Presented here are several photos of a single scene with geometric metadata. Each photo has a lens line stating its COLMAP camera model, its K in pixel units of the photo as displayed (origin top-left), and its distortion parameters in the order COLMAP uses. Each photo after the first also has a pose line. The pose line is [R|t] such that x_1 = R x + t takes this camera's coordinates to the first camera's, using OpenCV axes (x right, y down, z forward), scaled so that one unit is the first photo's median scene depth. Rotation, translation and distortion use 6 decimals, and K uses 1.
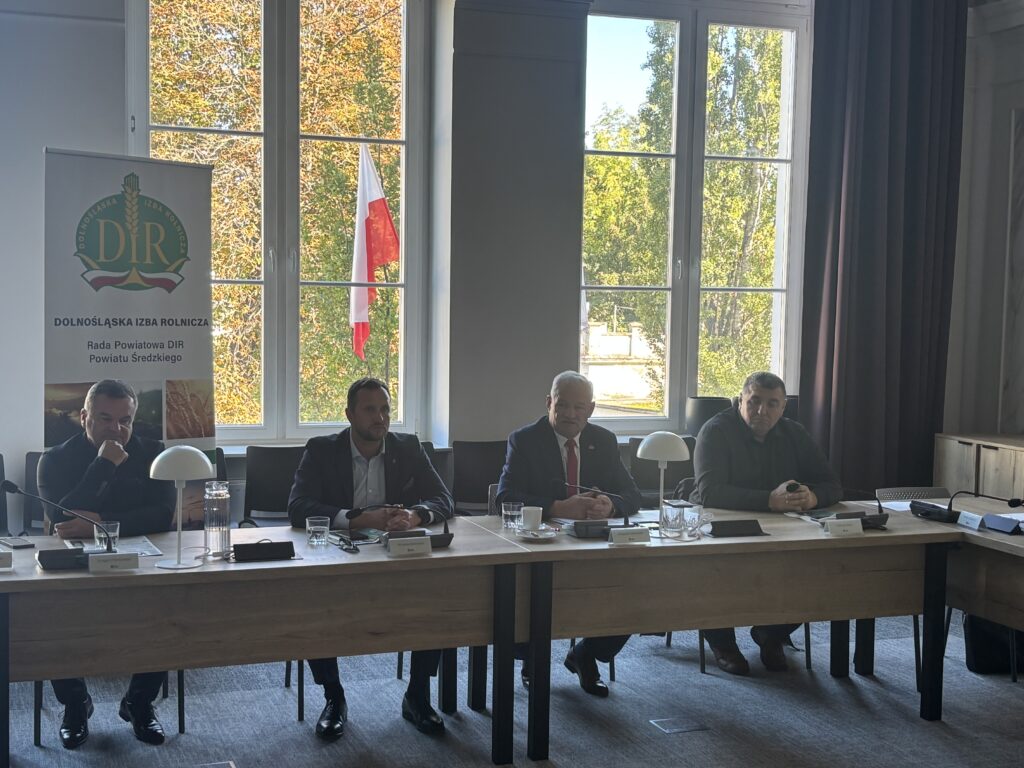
lens RADIAL K [[1415.3, 0, 512.9], [0, 1415.3, 388.8], [0, 0, 1]] dist [0.097629, 0.000000]
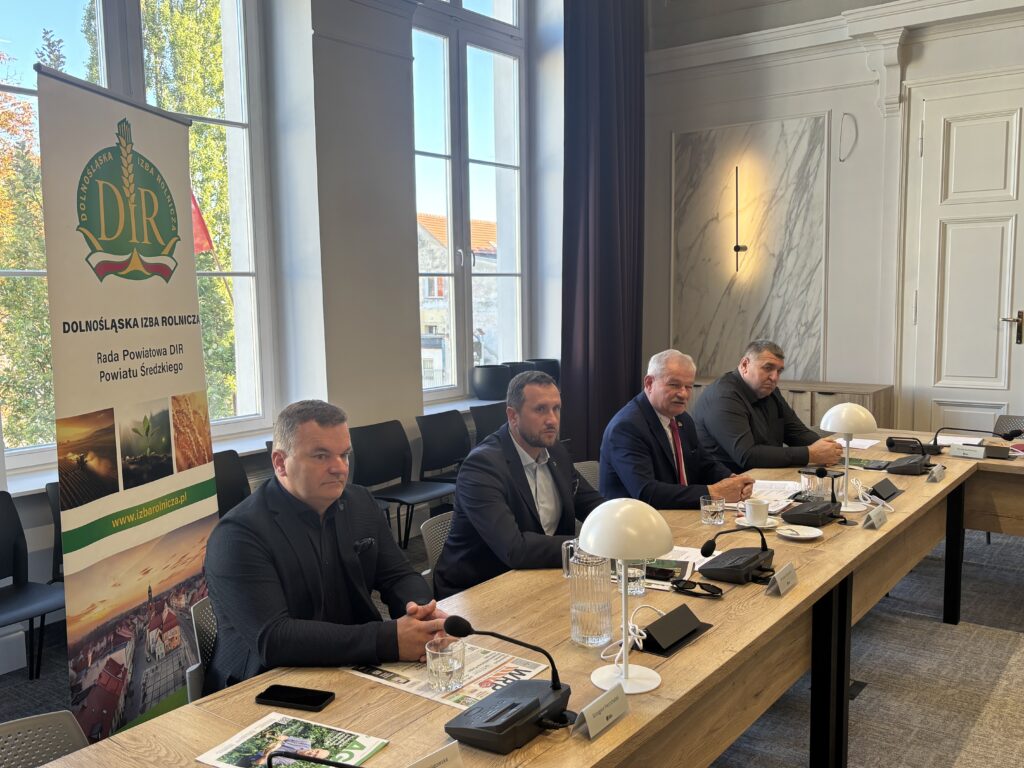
lens RADIAL K [[917.7, 0, 511.7], [0, 917.7, 383.0], [0, 0, 1]] dist [0.043075, -0.032535]
pose [[0.843237, -0.086184, 0.530588, -0.360245], [0.066860, 0.996214, 0.055559, -0.029294], [-0.533368, -0.011374, 0.845807, 0.489007]]
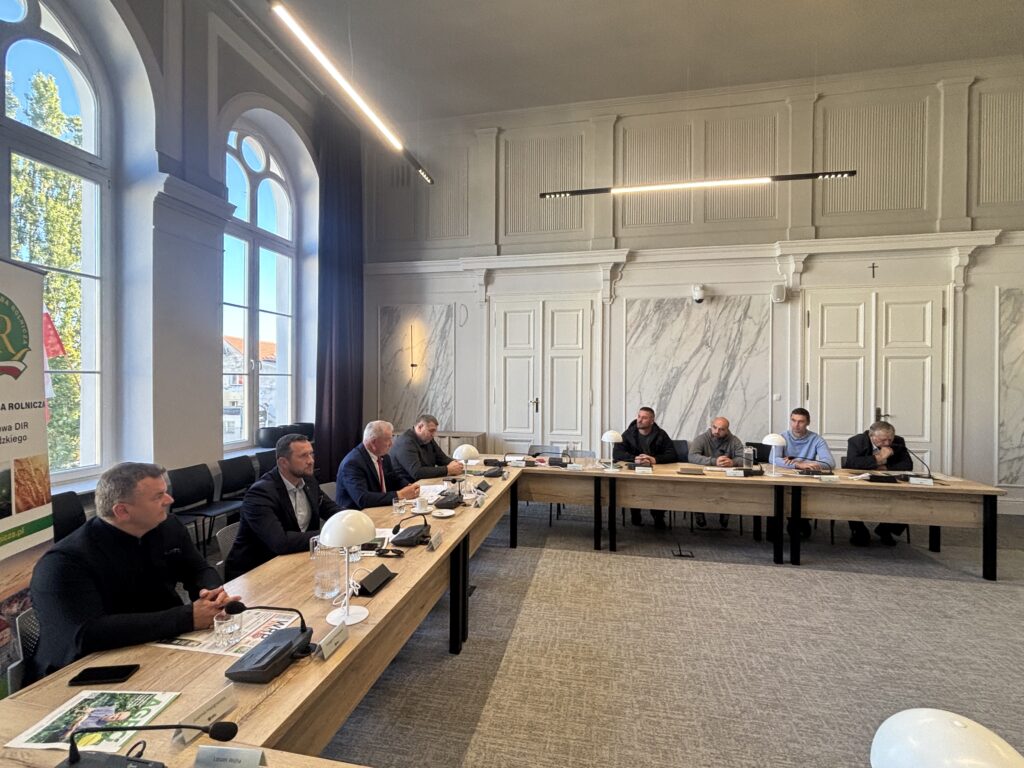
lens RADIAL K [[469.3, 0, 510.5], [0, 469.3, 385.1], [0, 0, 1]] dist [-0.007215, 0.002495]
pose [[0.530812, -0.022145, 0.847200, -0.350825], [0.063097, 0.997917, -0.013449, -0.034797], [-0.845137, 0.060595, 0.531104, 0.495548]]
